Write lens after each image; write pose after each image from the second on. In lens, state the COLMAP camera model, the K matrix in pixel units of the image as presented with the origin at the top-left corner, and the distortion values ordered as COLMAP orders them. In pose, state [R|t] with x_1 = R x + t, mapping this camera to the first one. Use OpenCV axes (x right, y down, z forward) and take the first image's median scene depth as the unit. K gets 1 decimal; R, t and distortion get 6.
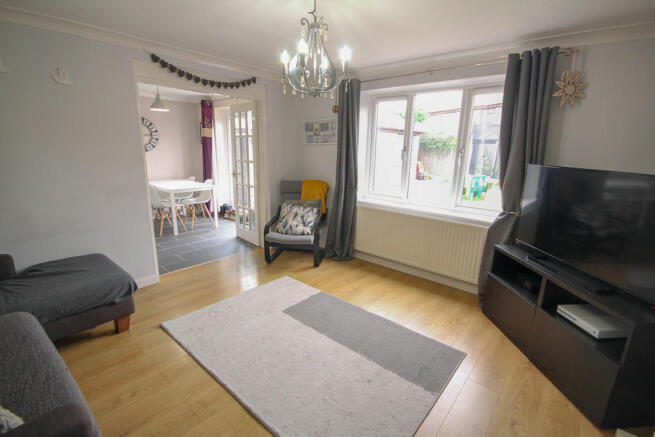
lens RADIAL K [[299.9, 0, 329.7], [0, 299.9, 220.5], [0, 0, 1]] dist [-0.000386, -0.000429]
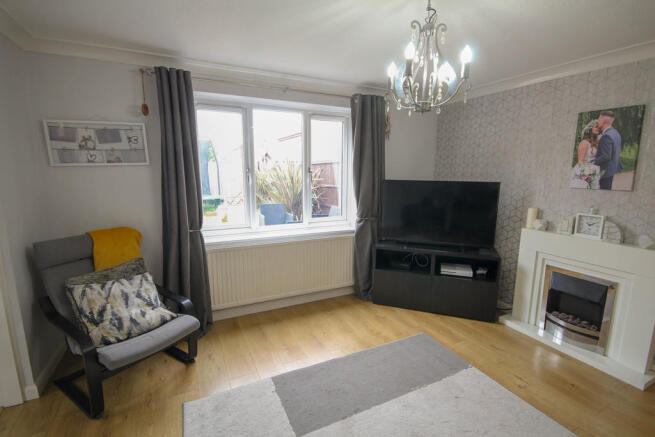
lens RADIAL K [[309.5, 0, 327.5], [0, 309.5, 218.5], [0, 0, 1]] dist [0.000442, -0.000184]
pose [[0.391058, -0.169903, 0.904548, -0.489958], [0.218233, 0.971902, 0.088207, -0.136142], [-0.894119, 0.162908, 0.417148, 0.464722]]
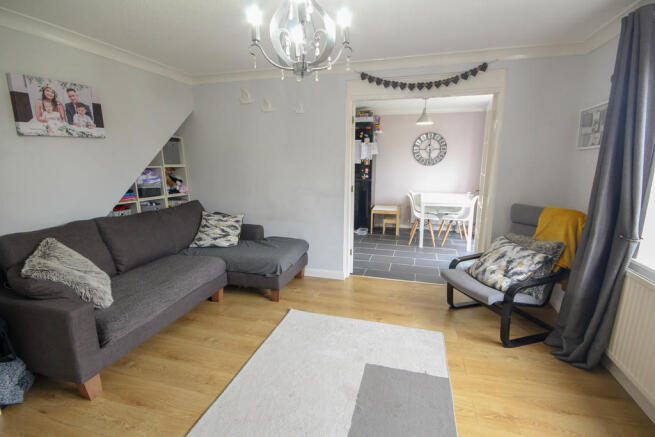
lens RADIAL K [[299.9, 0, 329.7], [0, 299.9, 220.5], [0, 0, 1]] dist [-0.000386, -0.000429]
pose [[0.419816, 0.157351, -0.893866, 0.332192], [-0.205426, 0.975773, 0.075288, -0.072913], [0.884056, 0.152016, 0.441968, 0.399352]]
